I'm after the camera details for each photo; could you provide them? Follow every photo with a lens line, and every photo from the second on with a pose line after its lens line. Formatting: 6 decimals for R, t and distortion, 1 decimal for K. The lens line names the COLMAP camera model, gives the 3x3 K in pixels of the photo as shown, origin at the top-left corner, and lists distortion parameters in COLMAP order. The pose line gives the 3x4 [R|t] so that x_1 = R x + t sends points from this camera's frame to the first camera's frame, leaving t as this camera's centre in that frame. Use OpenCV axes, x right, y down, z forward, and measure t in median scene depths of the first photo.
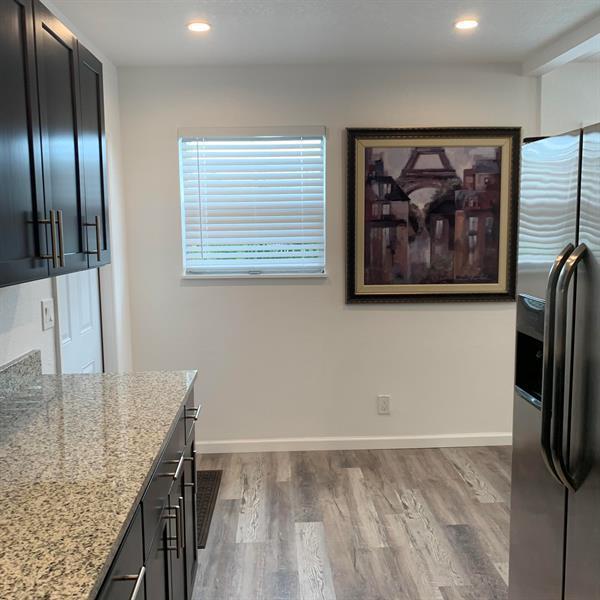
lens RADIAL K [[616.7, 0, 293.6], [0, 616.7, 296.2], [0, 0, 1]] dist [0.103065, -0.240093]
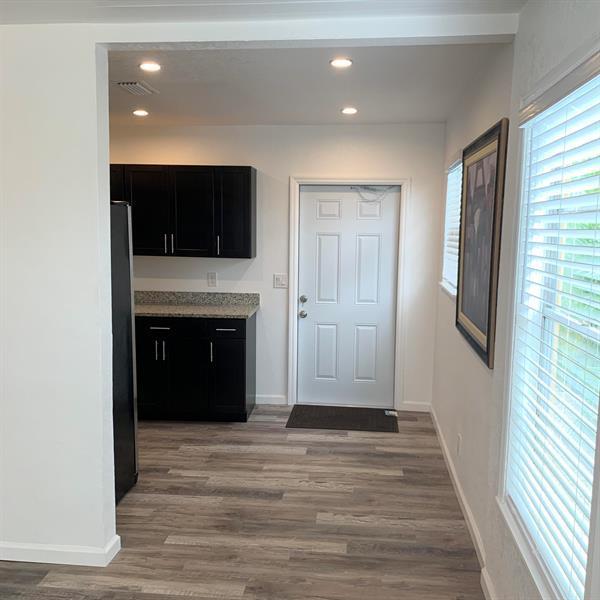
lens RADIAL K [[605.4, 0, 300.0], [0, 605.4, 300.0], [0, 0, 1]] dist [0.105813, -0.238315]
pose [[-0.141482, 0.131012, -0.981233, 1.077108], [-0.119181, 0.981740, 0.148264, -0.146849], [0.982740, 0.137921, -0.123285, 0.882758]]
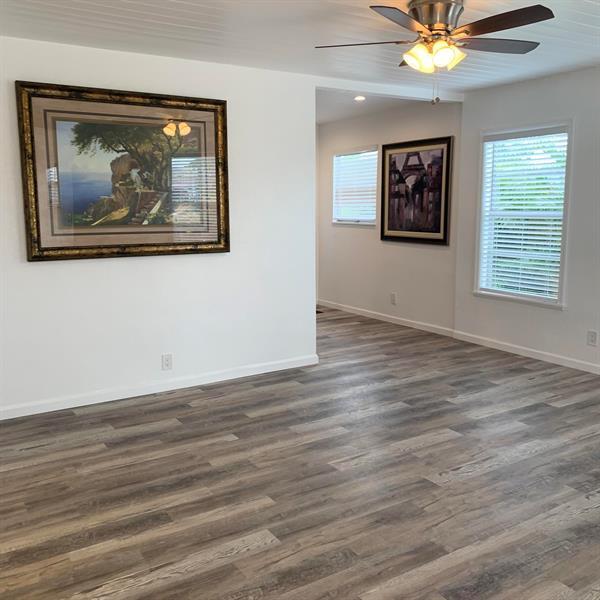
lens RADIAL K [[605.4, 0, 300.0], [0, 605.4, 300.0], [0, 0, 1]] dist [0.105813, -0.238315]
pose [[0.496822, 0.146112, -0.855464, 1.574030], [-0.098148, 0.988861, 0.111895, 0.010363], [0.862285, 0.028370, 0.505629, -0.127530]]
